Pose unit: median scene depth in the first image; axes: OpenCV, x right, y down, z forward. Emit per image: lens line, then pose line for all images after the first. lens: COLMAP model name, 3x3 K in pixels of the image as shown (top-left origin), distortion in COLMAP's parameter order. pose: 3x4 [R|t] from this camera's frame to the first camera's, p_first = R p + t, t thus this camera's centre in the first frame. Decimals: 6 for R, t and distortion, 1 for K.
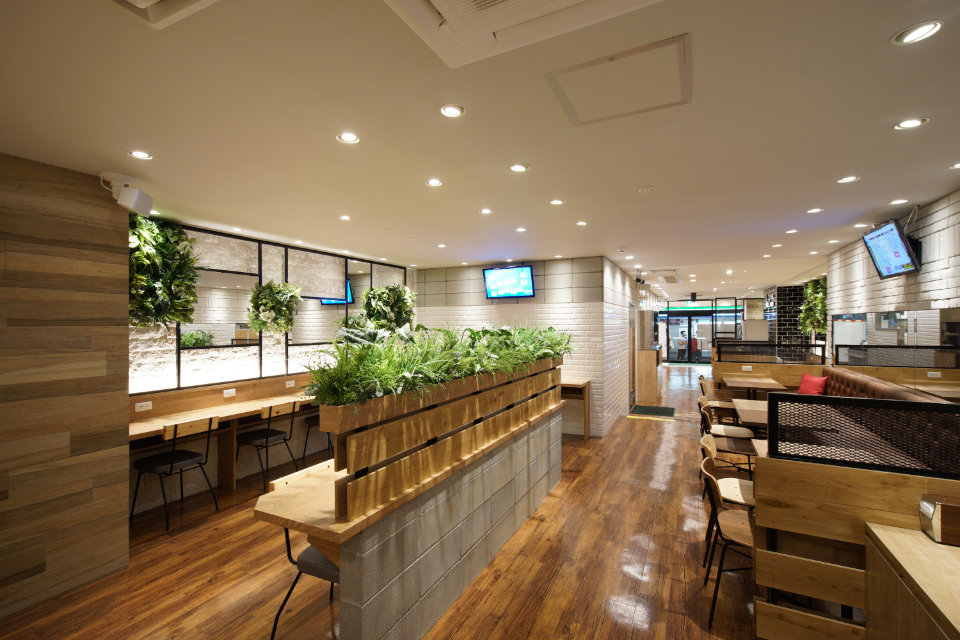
lens RADIAL K [[432.2, 0, 464.8], [0, 432.2, 324.2], [0, 0, 1]] dist [-0.013094, 0.000441]
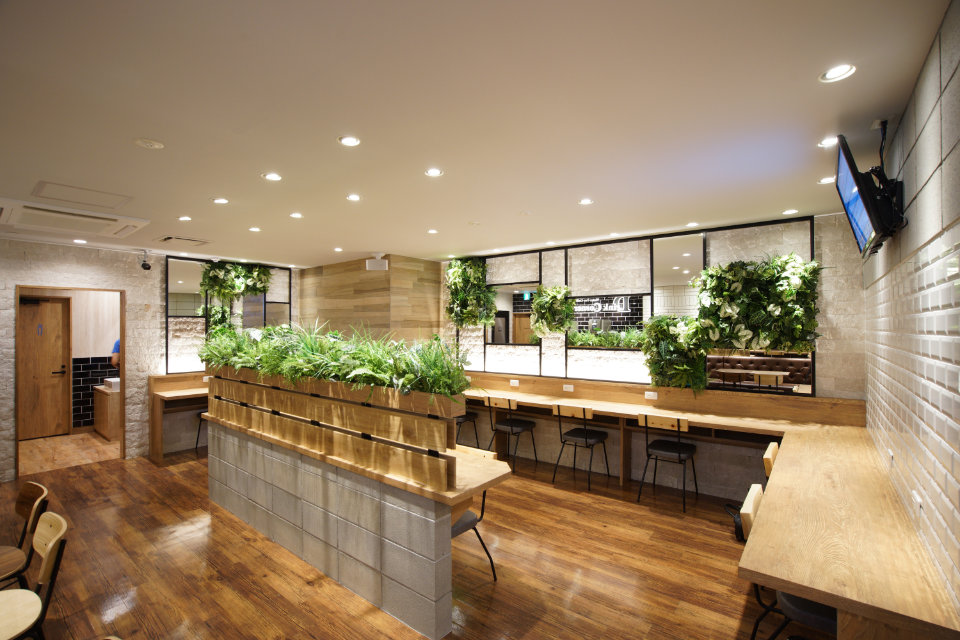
lens RADIAL K [[432.2, 0, 464.8], [0, 432.2, 324.2], [0, 0, 1]] dist [-0.013094, 0.000441]
pose [[-0.195697, 0.004633, -0.980654, 0.724006], [0.004184, 0.999984, 0.003889, -0.012214], [0.980656, -0.003342, -0.195713, 1.170676]]
